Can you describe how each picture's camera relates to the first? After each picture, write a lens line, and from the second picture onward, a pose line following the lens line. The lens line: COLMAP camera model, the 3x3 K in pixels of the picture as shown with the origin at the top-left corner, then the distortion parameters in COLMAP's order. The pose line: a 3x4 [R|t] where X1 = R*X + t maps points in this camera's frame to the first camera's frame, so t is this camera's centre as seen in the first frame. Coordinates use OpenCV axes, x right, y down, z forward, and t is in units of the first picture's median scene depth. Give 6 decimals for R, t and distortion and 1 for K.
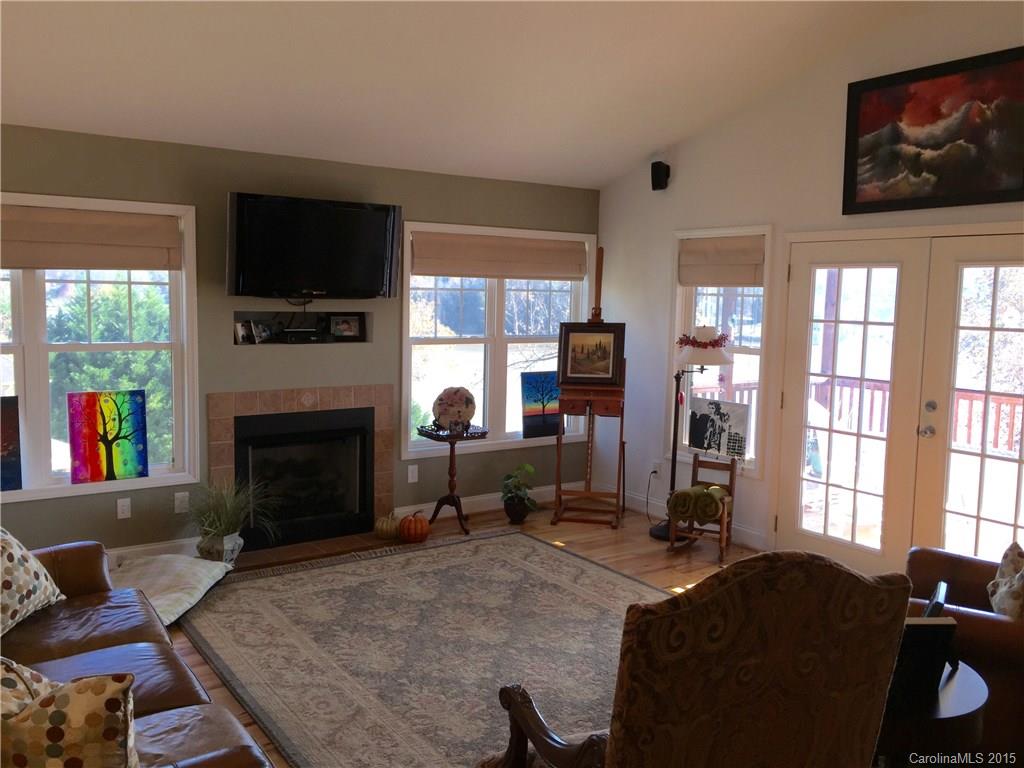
lens RADIAL K [[883.0, 0, 514.2], [0, 883.0, 382.5], [0, 0, 1]] dist [0.062687, -0.069105]
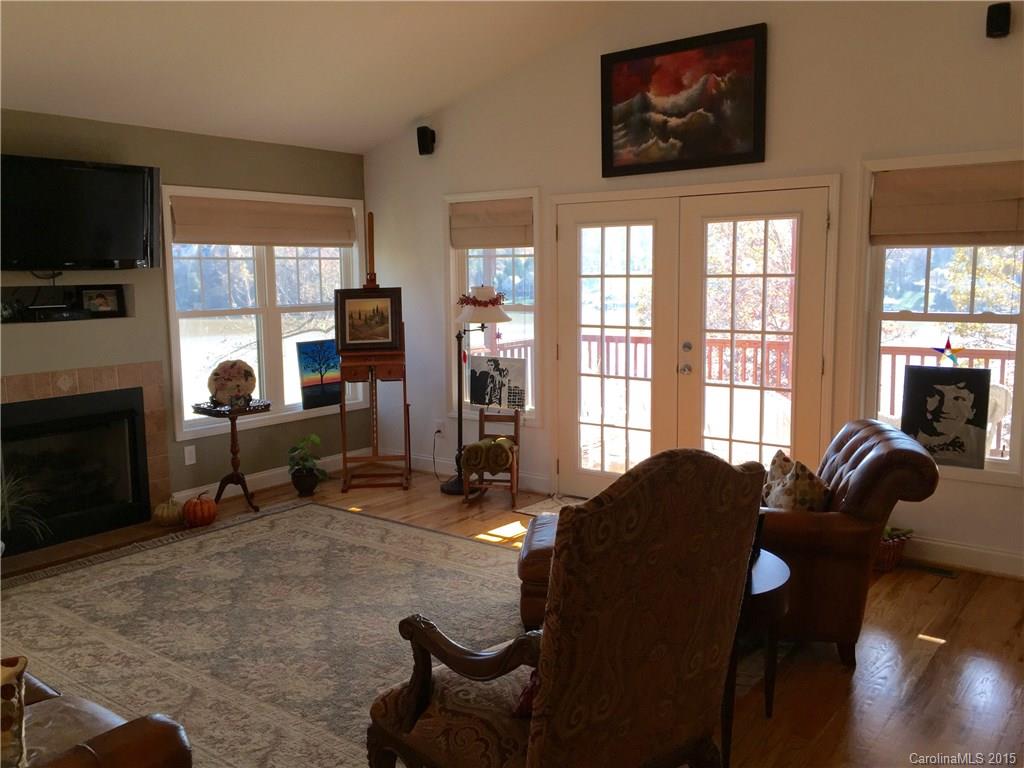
lens RADIAL K [[883.0, 0, 515.6], [0, 883.0, 384.0], [0, 0, 1]] dist [0.062687, -0.069105]
pose [[0.952314, -0.071220, 0.296690, -0.068443], [0.062780, 0.997308, 0.037890, 0.015237], [-0.298590, -0.017457, 0.954222, -0.007669]]
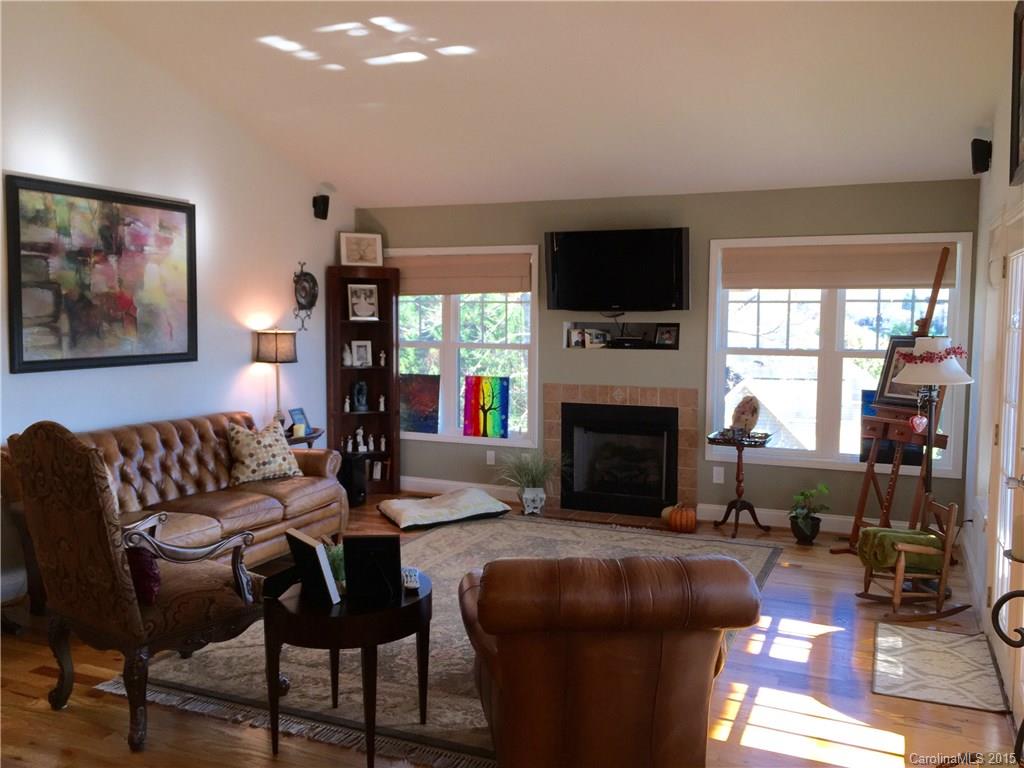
lens RADIAL K [[883.0, 0, 508.8], [0, 883.0, 386.4], [0, 0, 1]] dist [0.062687, -0.069105]
pose [[0.524110, 0.056423, -0.849779, 0.744648], [-0.082365, 0.996484, 0.015365, 0.001152], [0.847658, 0.061939, 0.526915, 0.247502]]
